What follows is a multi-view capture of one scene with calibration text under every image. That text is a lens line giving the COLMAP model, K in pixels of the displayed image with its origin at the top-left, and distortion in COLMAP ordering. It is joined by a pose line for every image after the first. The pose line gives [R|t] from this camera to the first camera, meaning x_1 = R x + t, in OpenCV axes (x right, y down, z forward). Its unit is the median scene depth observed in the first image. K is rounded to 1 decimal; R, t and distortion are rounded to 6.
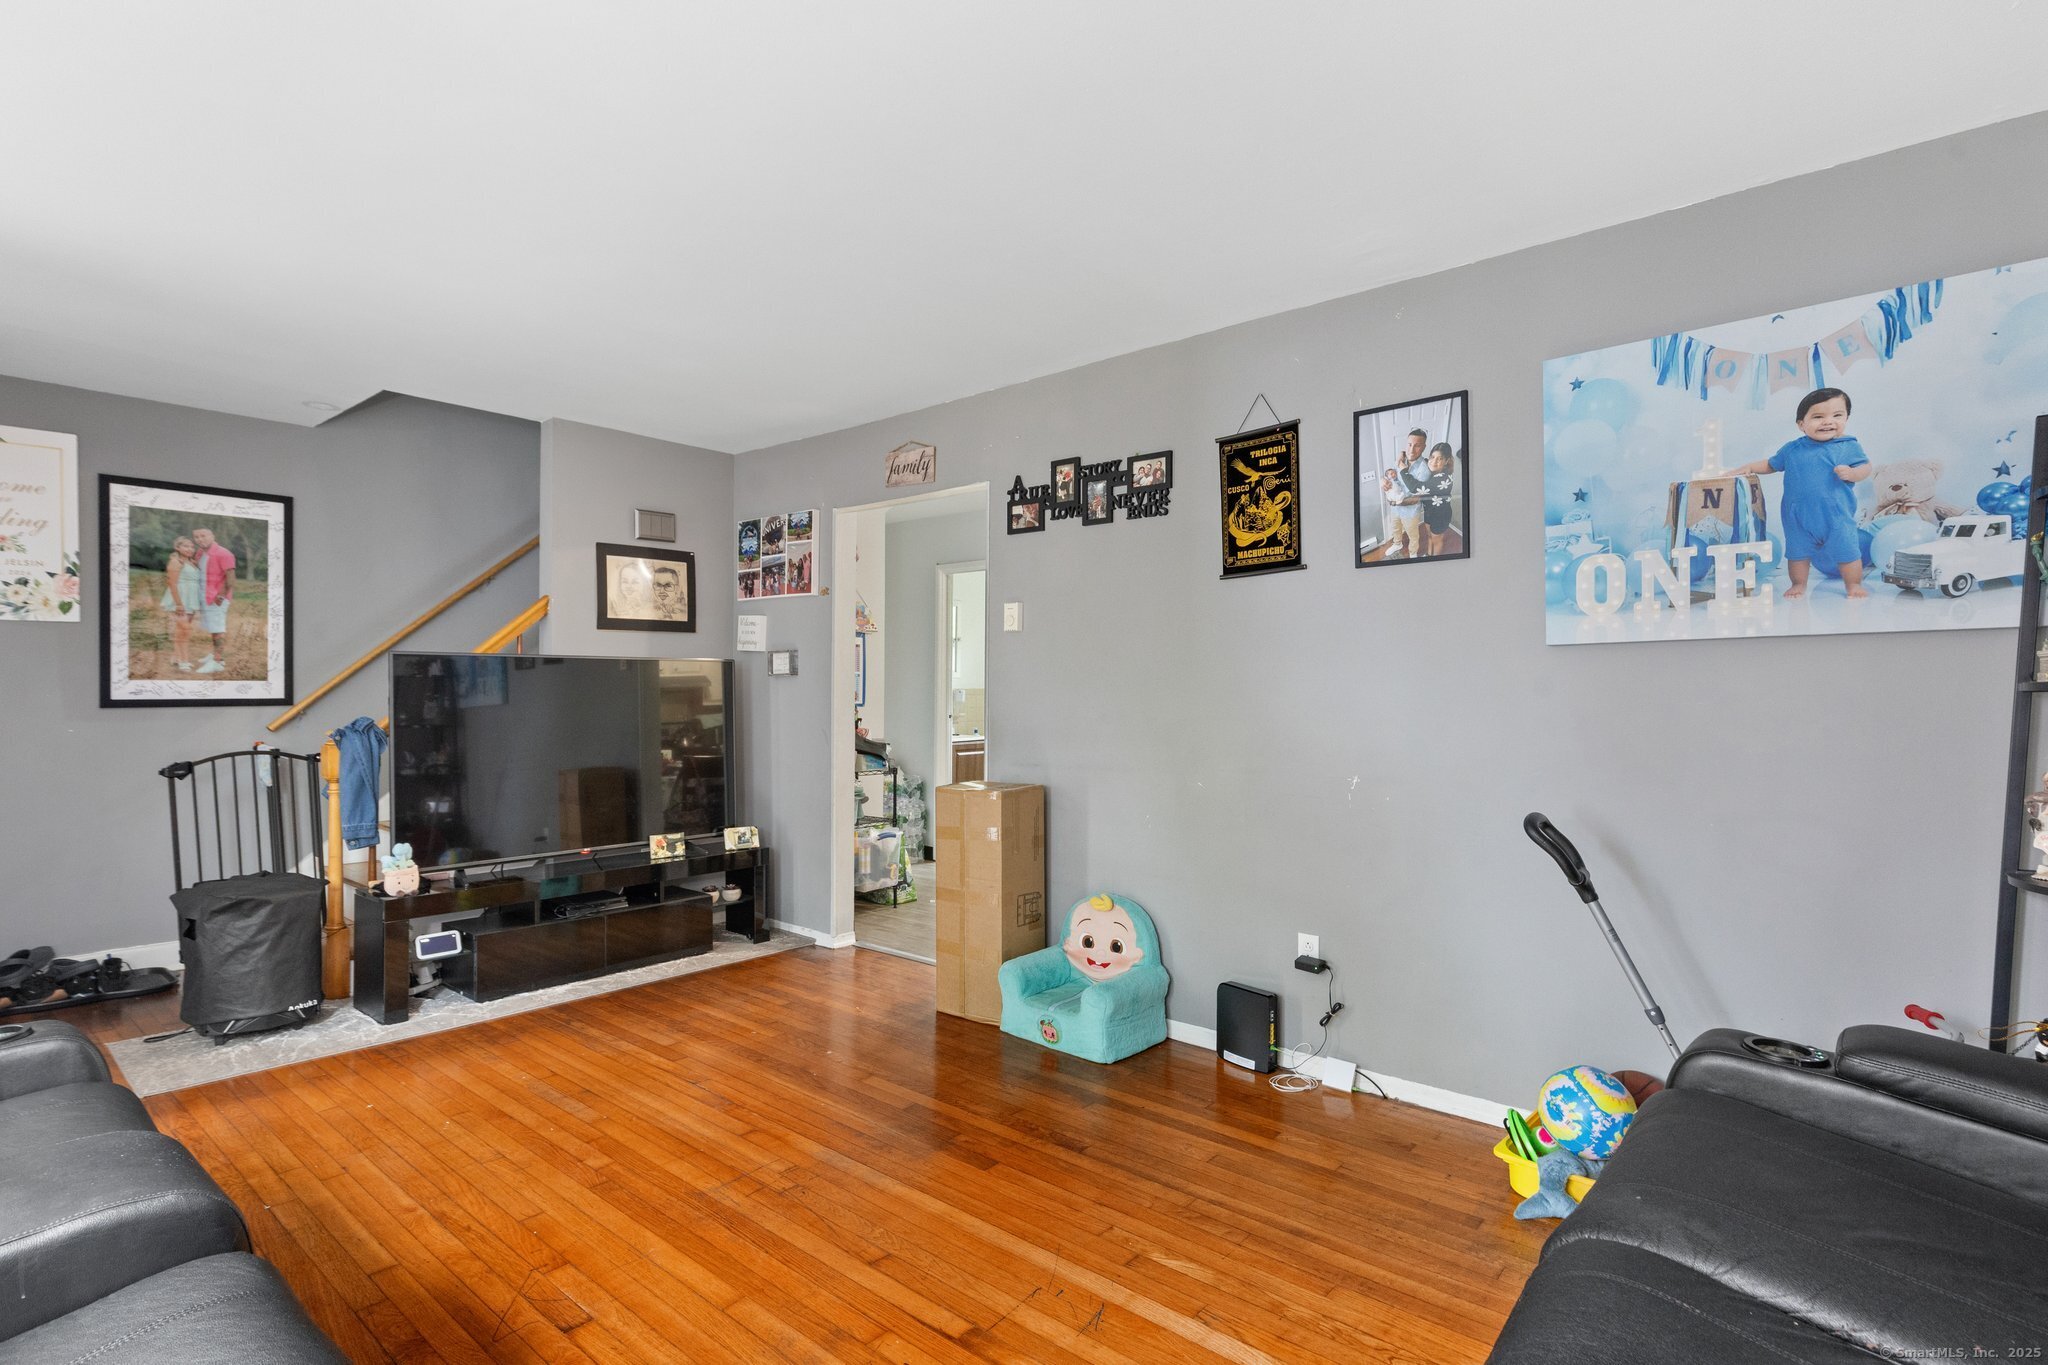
lens RADIAL K [[998.4, 0, 1017.6], [0, 998.4, 684.1], [0, 0, 1]] dist [0.011866, -0.000691]
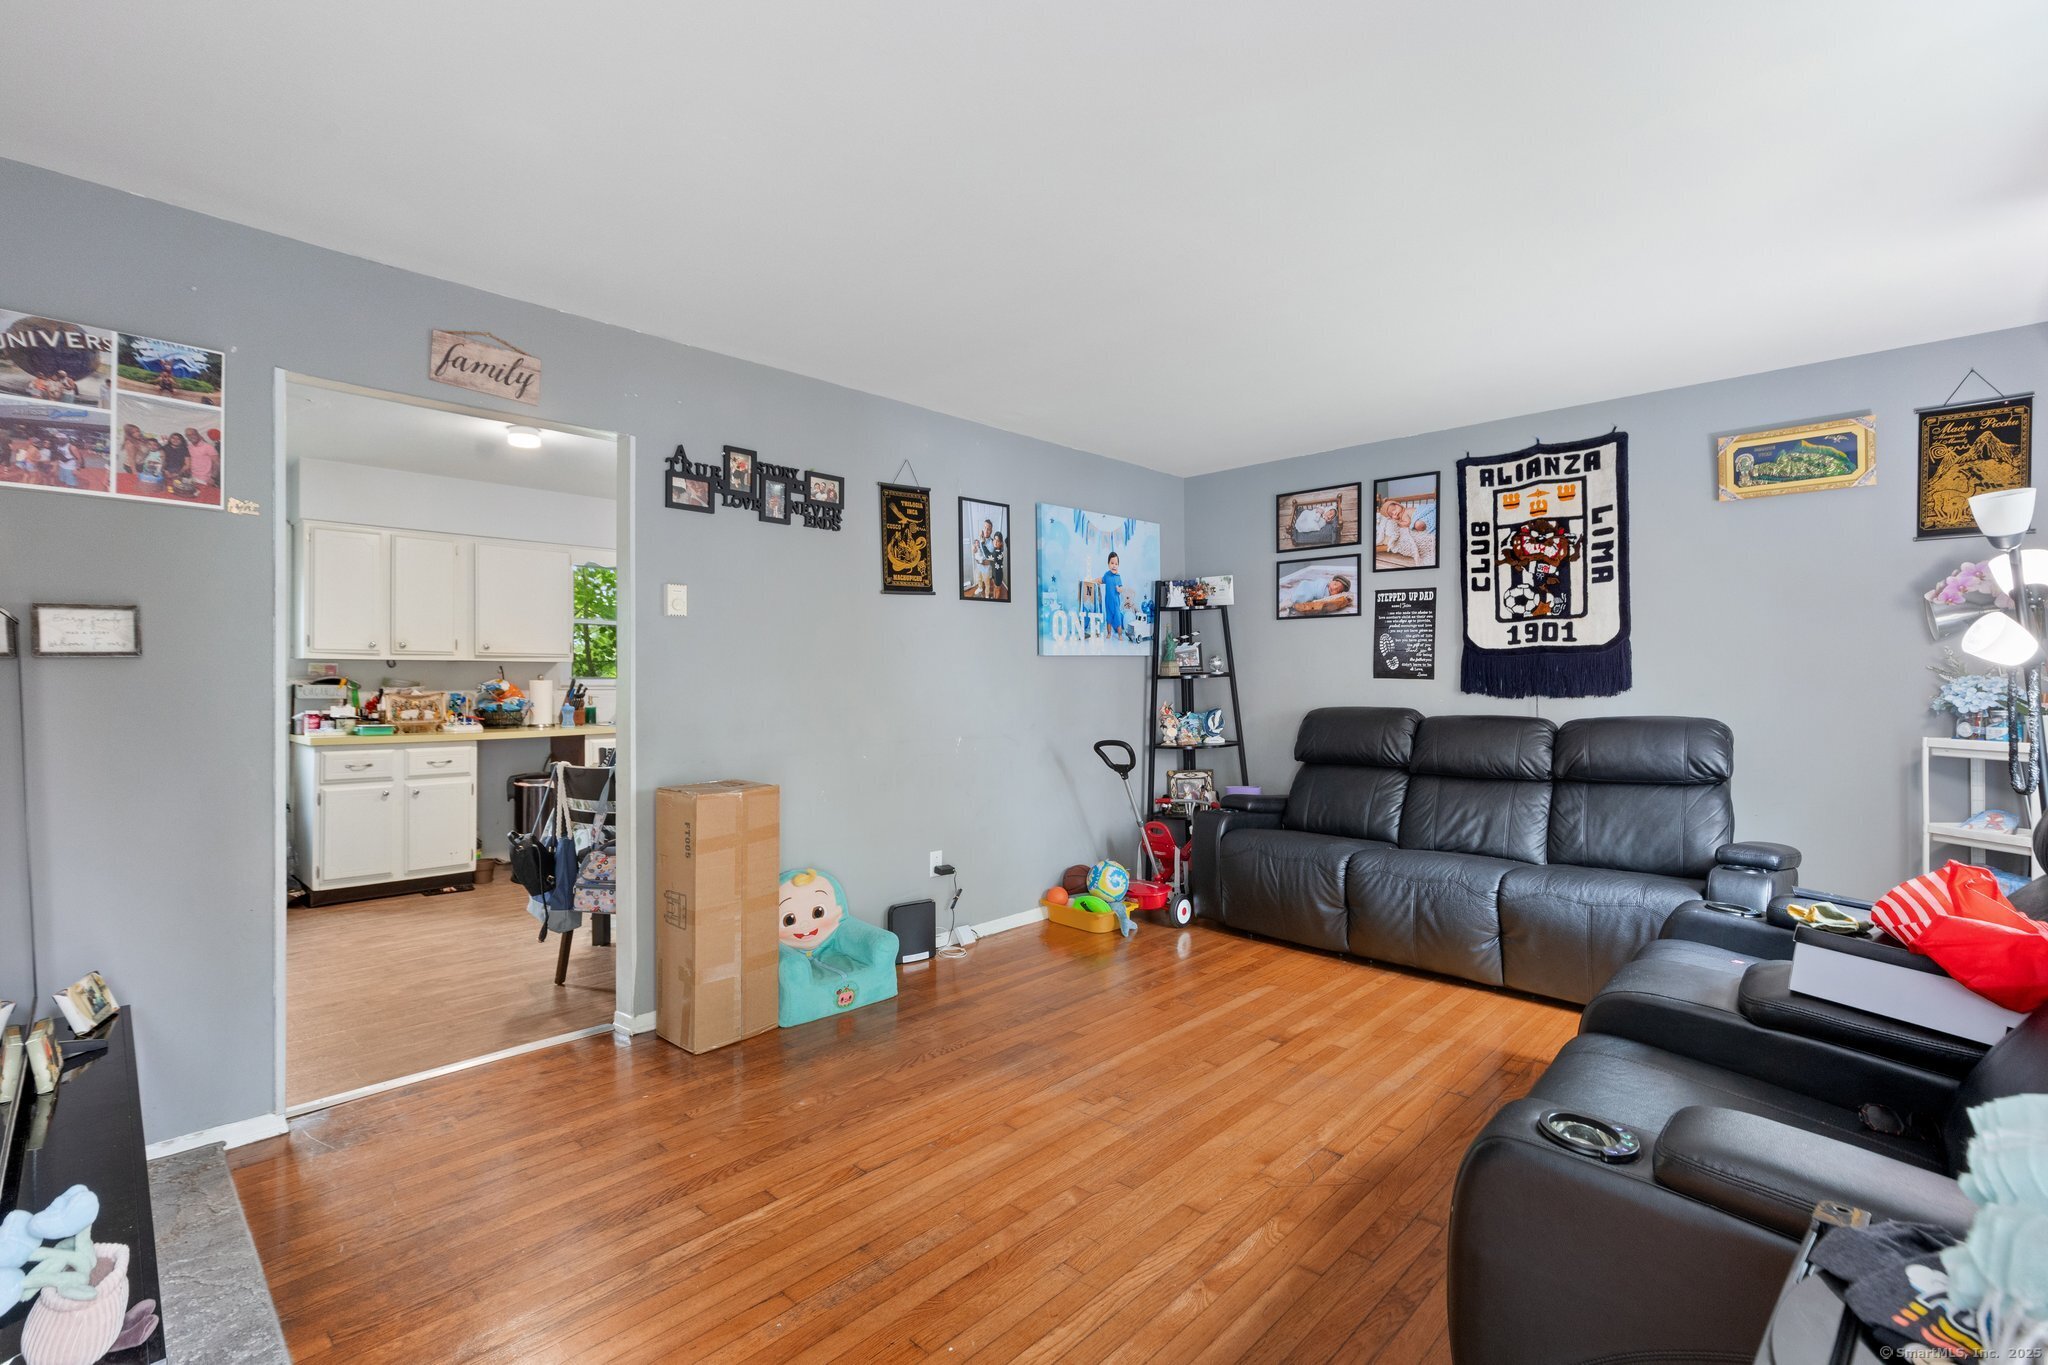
lens RADIAL K [[914.0, 0, 1017.2], [0, 914.0, 675.6], [0, 0, 1]] dist [0.006871, -0.001838]
pose [[0.067178, 0.001530, 0.997740, -0.968833], [-0.002577, 0.999996, -0.001360, 0.000827], [-0.997738, -0.002480, 0.067182, 0.767768]]
